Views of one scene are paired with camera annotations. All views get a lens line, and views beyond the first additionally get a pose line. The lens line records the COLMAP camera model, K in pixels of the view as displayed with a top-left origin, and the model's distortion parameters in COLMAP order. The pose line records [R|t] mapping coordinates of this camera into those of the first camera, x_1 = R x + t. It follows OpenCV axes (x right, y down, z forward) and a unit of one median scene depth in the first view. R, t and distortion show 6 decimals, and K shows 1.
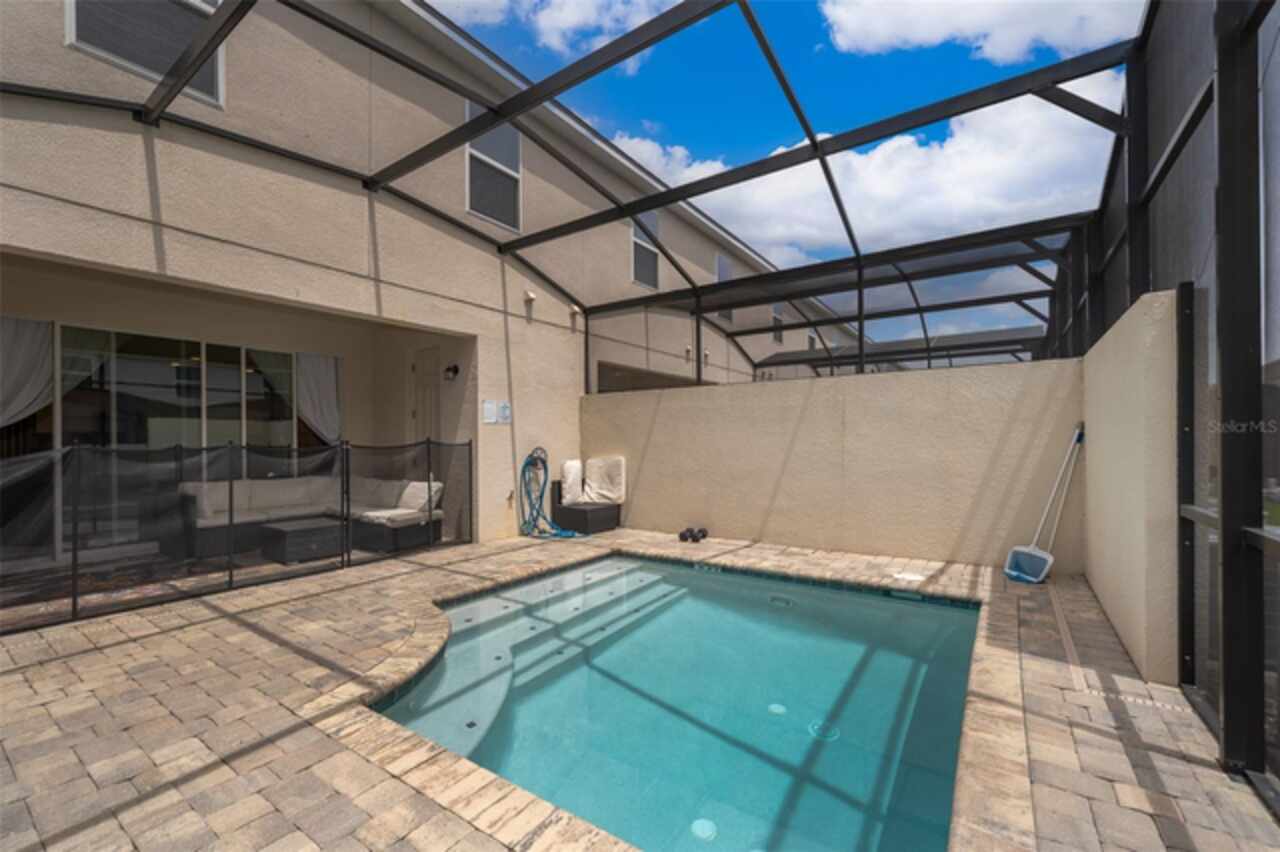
lens RADIAL K [[520.0, 0, 630.5], [0, 520.0, 435.8], [0, 0, 1]] dist [-0.000278, -0.000688]
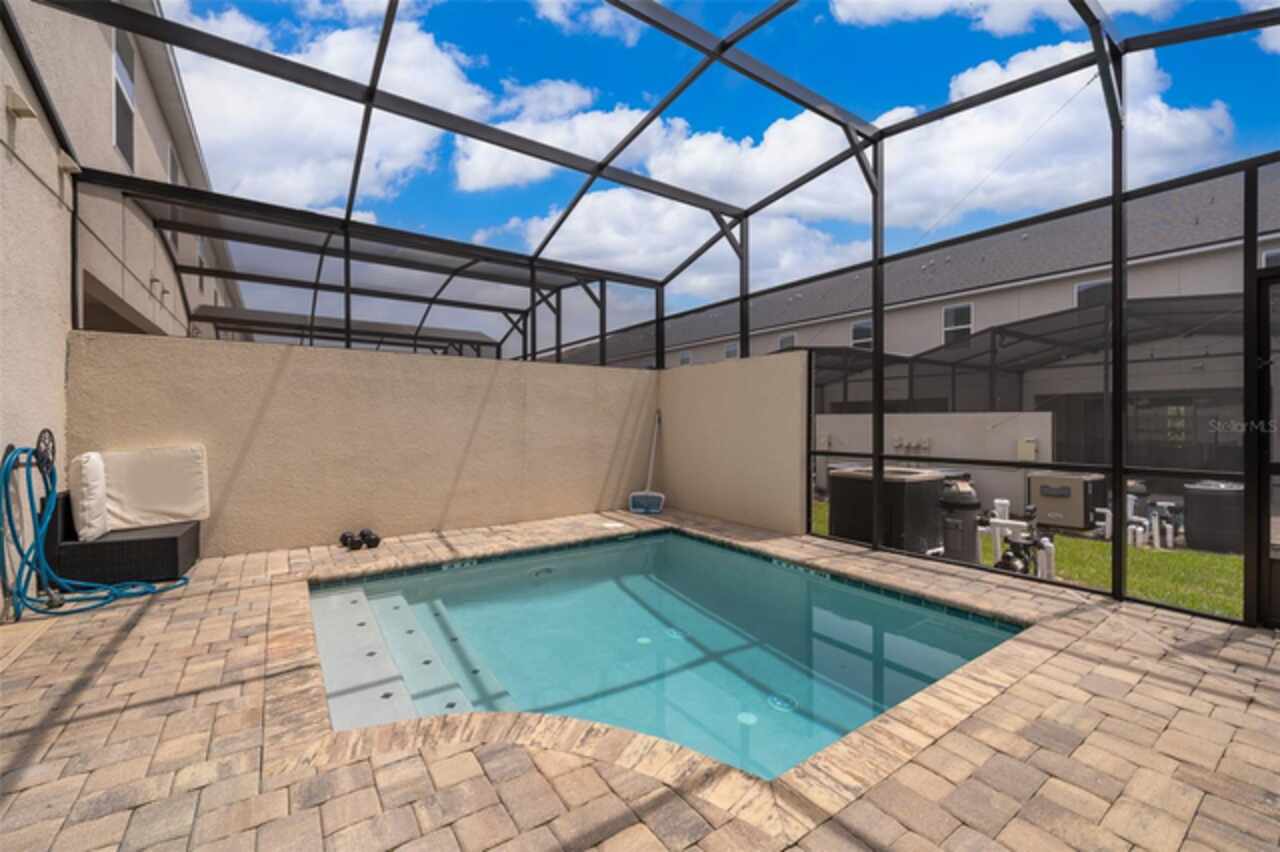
lens RADIAL K [[520.0, 0, 630.8], [0, 520.0, 424.5], [0, 0, 1]] dist [-0.000278, -0.000688]
pose [[0.355628, 0.001590, 0.934626, -0.601349], [-0.014365, 0.999890, 0.003765, 0.010965], [-0.934517, -0.014765, 0.355612, 0.443995]]
